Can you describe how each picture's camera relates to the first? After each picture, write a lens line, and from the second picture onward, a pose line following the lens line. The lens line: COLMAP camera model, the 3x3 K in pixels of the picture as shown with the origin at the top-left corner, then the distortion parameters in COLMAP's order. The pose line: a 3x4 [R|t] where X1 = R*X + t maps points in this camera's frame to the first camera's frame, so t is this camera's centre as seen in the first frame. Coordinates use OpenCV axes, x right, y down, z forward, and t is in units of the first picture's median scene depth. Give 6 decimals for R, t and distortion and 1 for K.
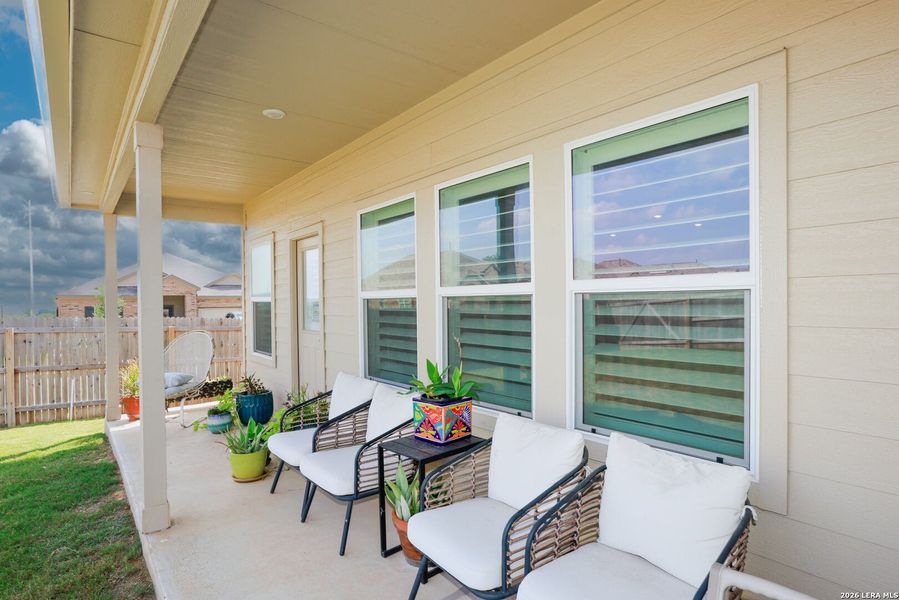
lens RADIAL K [[489.9, 0, 449.1], [0, 489.9, 304.7], [0, 0, 1]] dist [-0.050689, 0.032024]
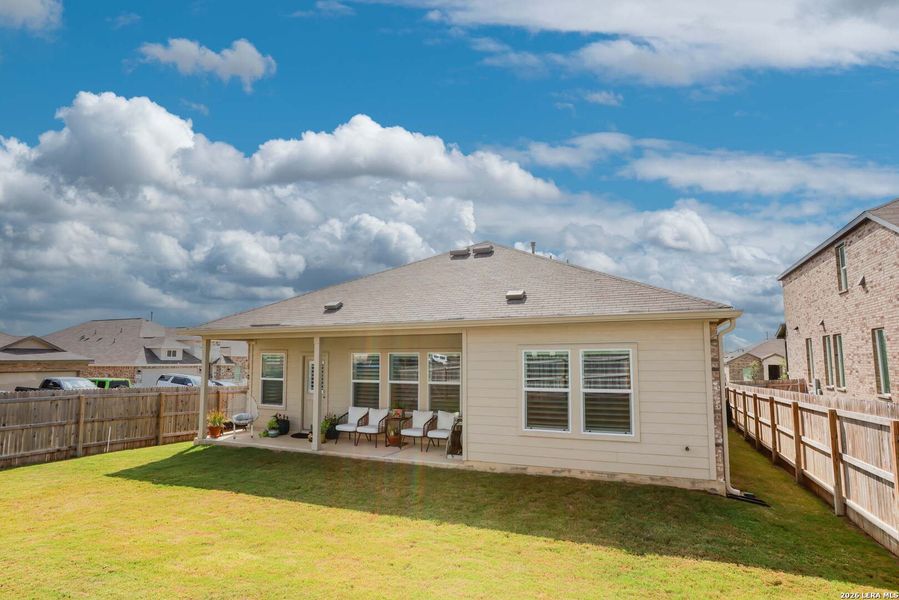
lens RADIAL K [[489.9, 0, 449.1], [0, 489.9, 304.7], [0, 0, 1]] dist [-0.050689, 0.032024]
pose [[0.873999, 0.061728, 0.481992, -1.816286], [-0.005710, 0.993135, -0.116836, -0.226385], [-0.485895, 0.099362, 0.868351, -3.153435]]
